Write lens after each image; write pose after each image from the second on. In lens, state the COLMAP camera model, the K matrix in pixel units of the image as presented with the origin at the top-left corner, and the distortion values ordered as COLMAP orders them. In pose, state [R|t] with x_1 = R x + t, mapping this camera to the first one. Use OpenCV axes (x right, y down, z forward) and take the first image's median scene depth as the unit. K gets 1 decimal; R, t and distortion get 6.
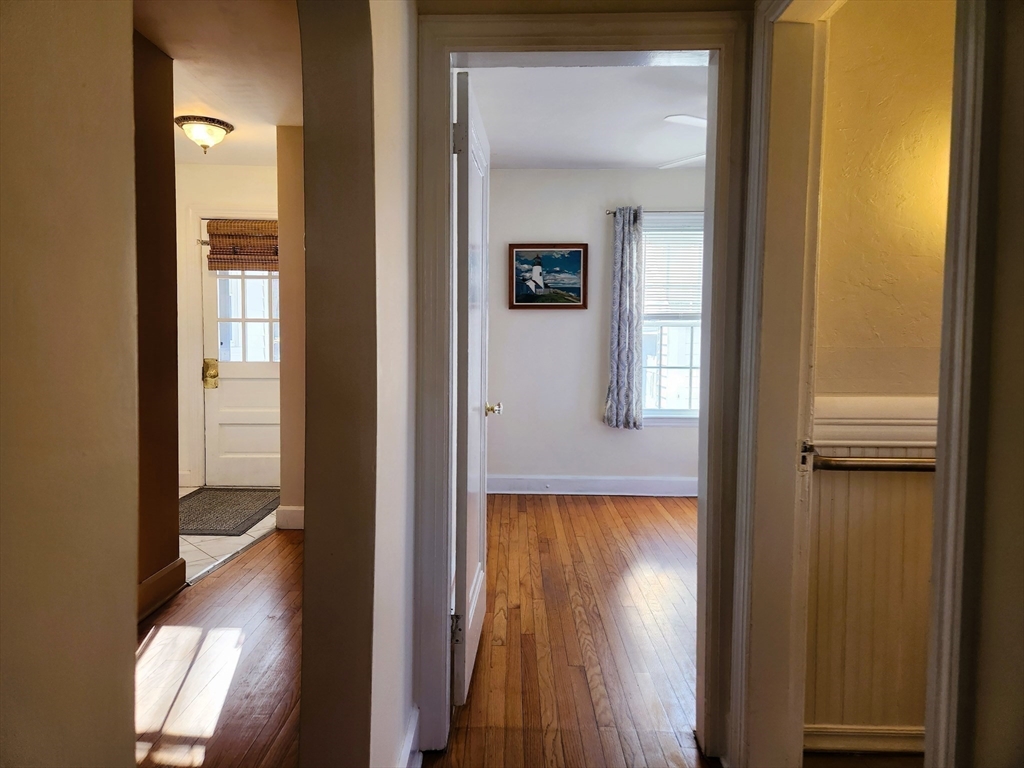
lens RADIAL K [[685.8, 0, 489.3], [0, 685.8, 372.1], [0, 0, 1]] dist [0.065102, -0.044311]
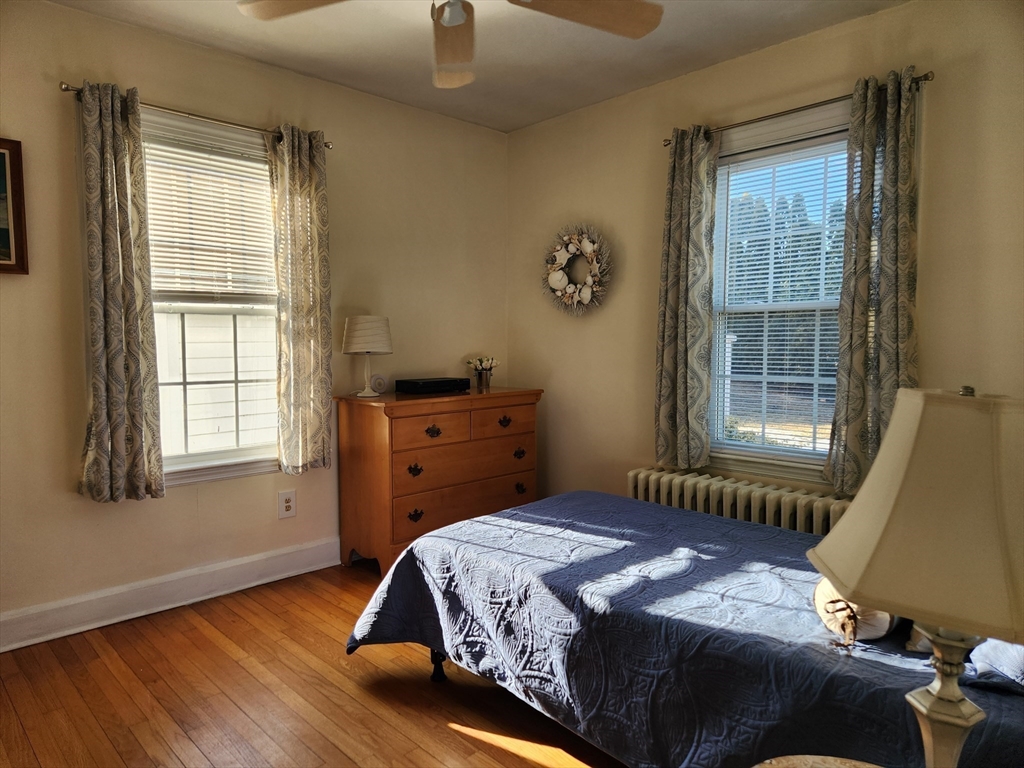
lens RADIAL K [[685.8, 0, 513.9], [0, 685.8, 391.8], [0, 0, 1]] dist [0.065102, -0.044311]
pose [[0.705695, -0.052526, 0.706566, 0.027900], [0.041272, 0.998602, 0.033015, -0.008739], [-0.707313, 0.005863, 0.706876, 0.397813]]
